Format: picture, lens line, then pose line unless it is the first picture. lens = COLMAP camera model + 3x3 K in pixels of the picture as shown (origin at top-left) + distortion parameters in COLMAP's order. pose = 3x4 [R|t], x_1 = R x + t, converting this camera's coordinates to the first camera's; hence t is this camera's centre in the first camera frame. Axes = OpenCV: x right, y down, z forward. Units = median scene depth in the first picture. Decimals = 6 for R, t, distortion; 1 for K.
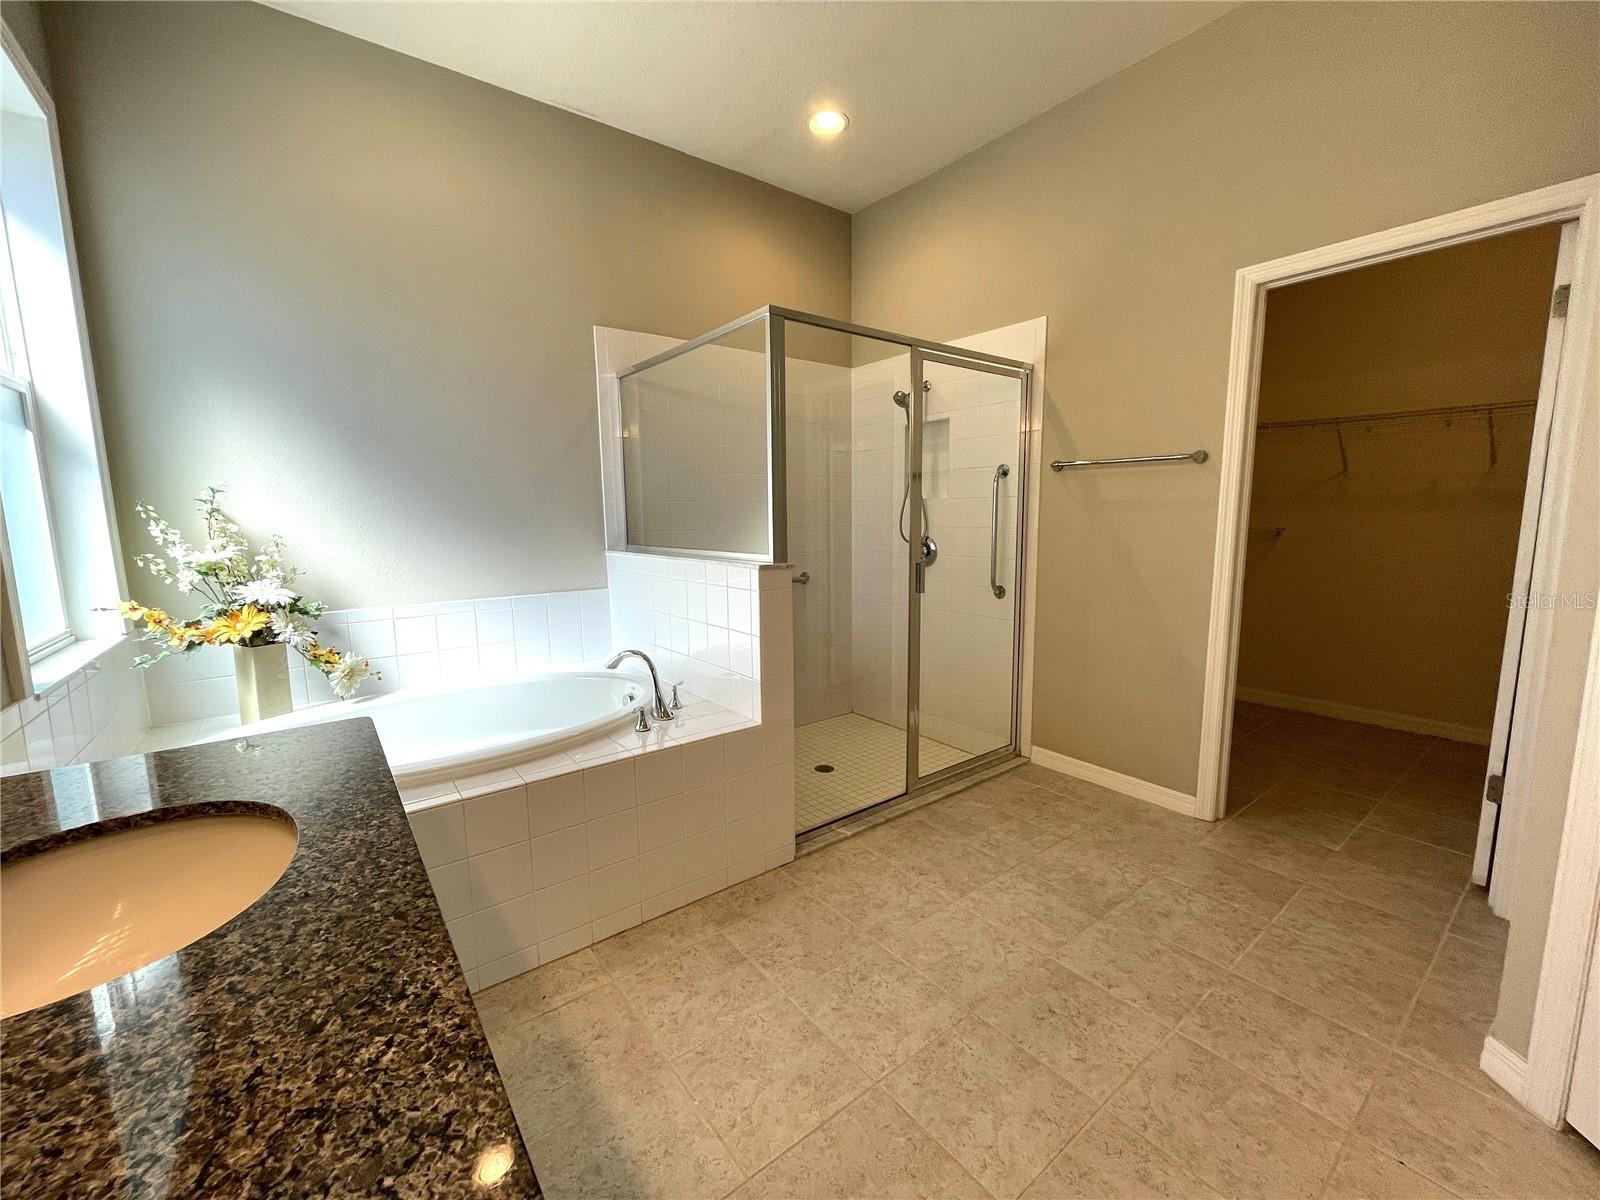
lens RADIAL K [[642.0, 0, 797.9], [0, 642.0, 597.0], [0, 0, 1]] dist [0.001836, 0.000706]
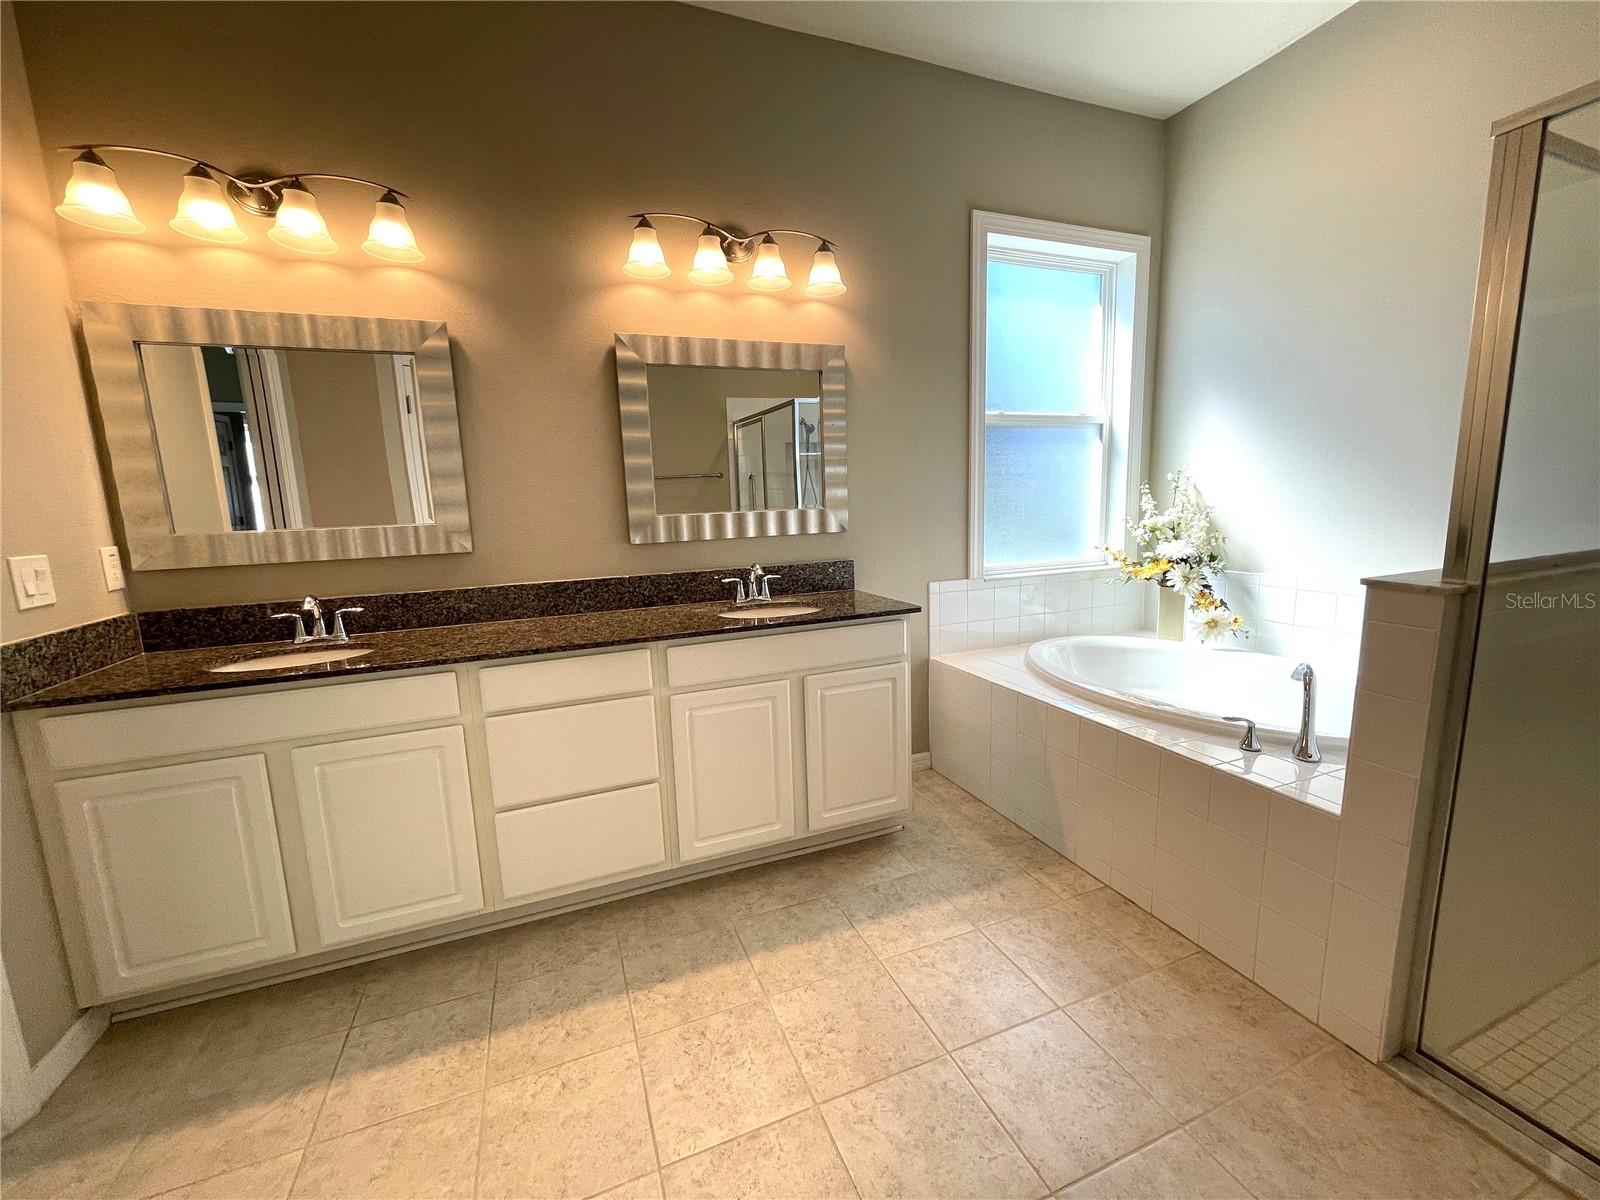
lens RADIAL K [[642.0, 0, 797.6], [0, 642.0, 600.4], [0, 0, 1]] dist [0.001836, 0.000706]
pose [[-0.260696, 0.172549, -0.949876, 0.816273], [-0.089124, 0.975395, 0.201645, -0.123813], [0.961298, 0.137225, -0.238903, 0.698400]]
